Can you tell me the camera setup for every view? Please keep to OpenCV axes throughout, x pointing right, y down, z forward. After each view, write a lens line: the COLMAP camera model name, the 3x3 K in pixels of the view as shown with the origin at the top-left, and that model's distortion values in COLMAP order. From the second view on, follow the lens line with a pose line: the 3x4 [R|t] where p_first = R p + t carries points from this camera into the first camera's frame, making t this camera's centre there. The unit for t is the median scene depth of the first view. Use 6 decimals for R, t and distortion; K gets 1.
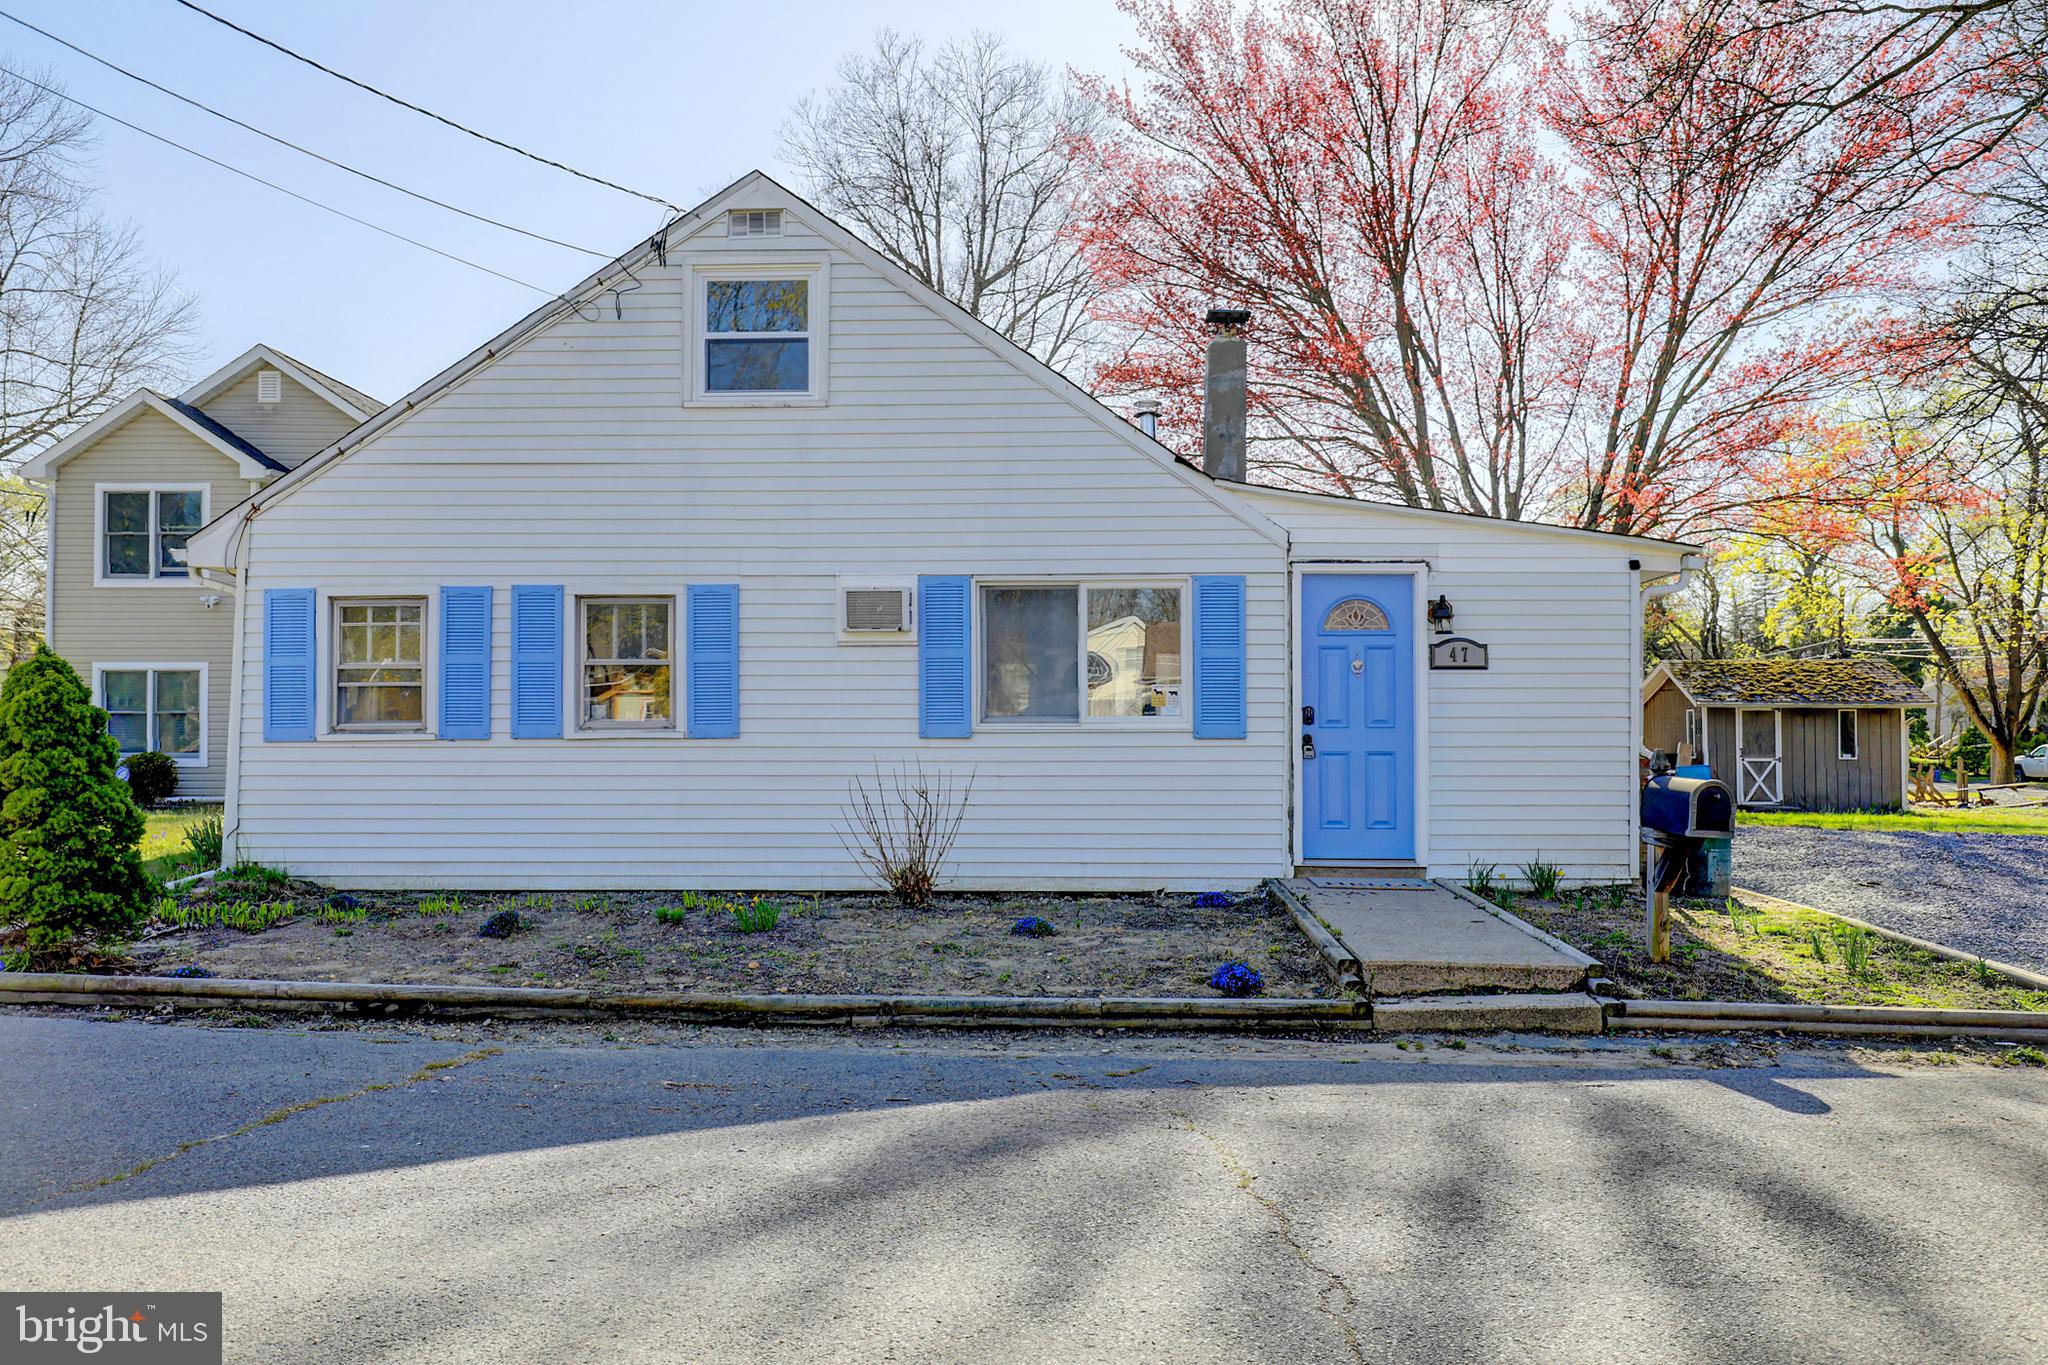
lens RADIAL K [[1523.0, 0, 1023.9], [0, 1523.0, 683.2], [0, 0, 1]] dist [0.024773, 0.000369]
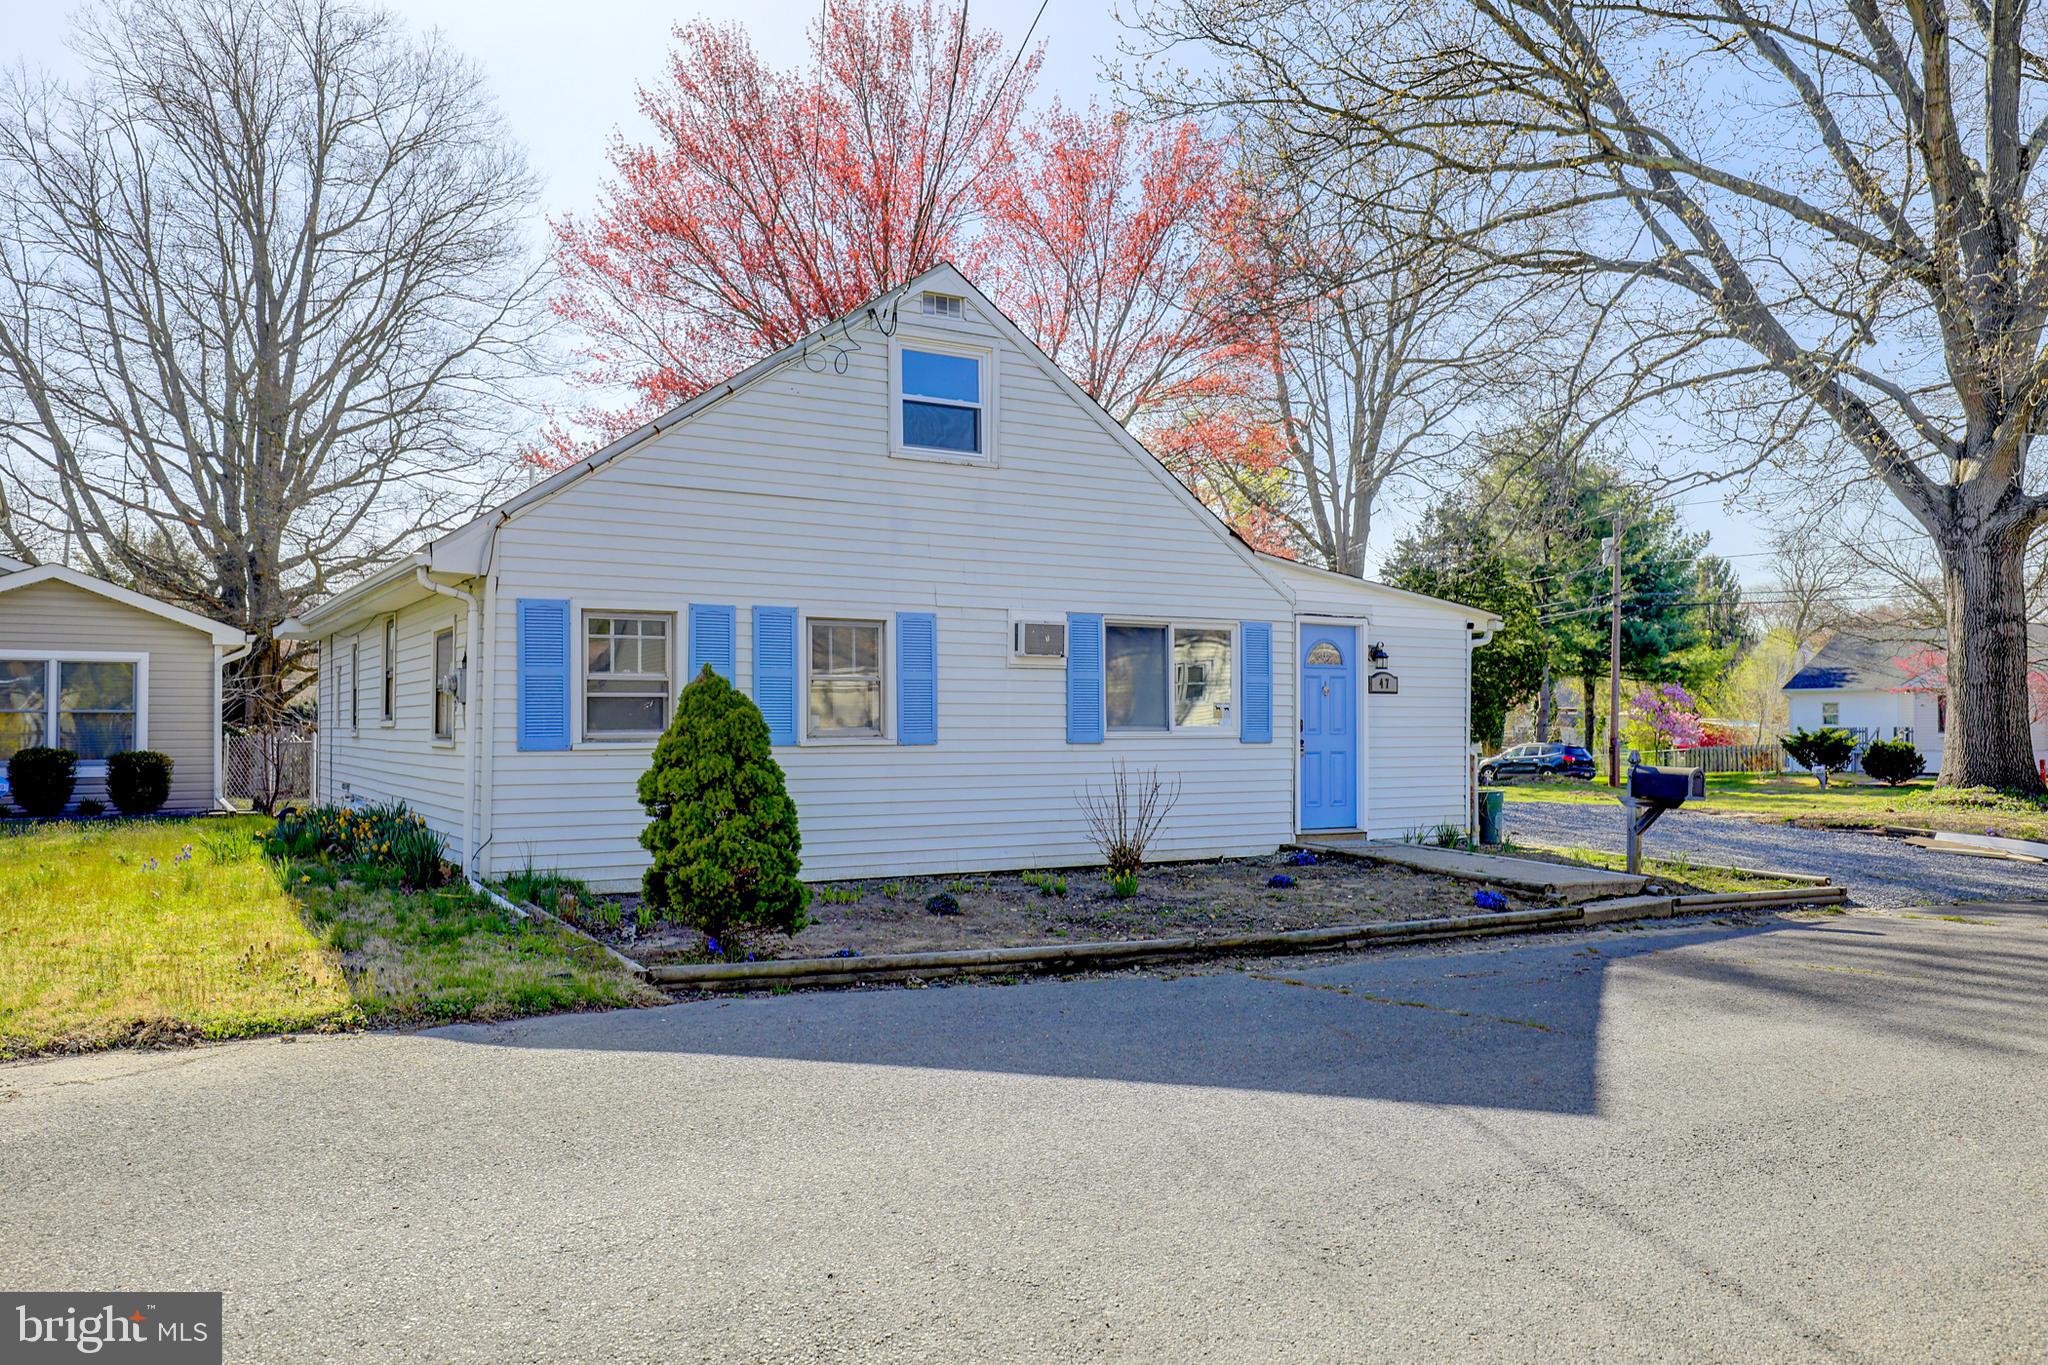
lens RADIAL K [[1523.0, 0, 1025.5], [0, 1523.0, 690.2], [0, 0, 1]] dist [0.024773, 0.000369]
pose [[0.833777, 0.012949, 0.551950, -0.781066], [-0.018465, 0.999820, 0.004436, -0.012325], [-0.551793, -0.013891, 0.833866, -0.016912]]
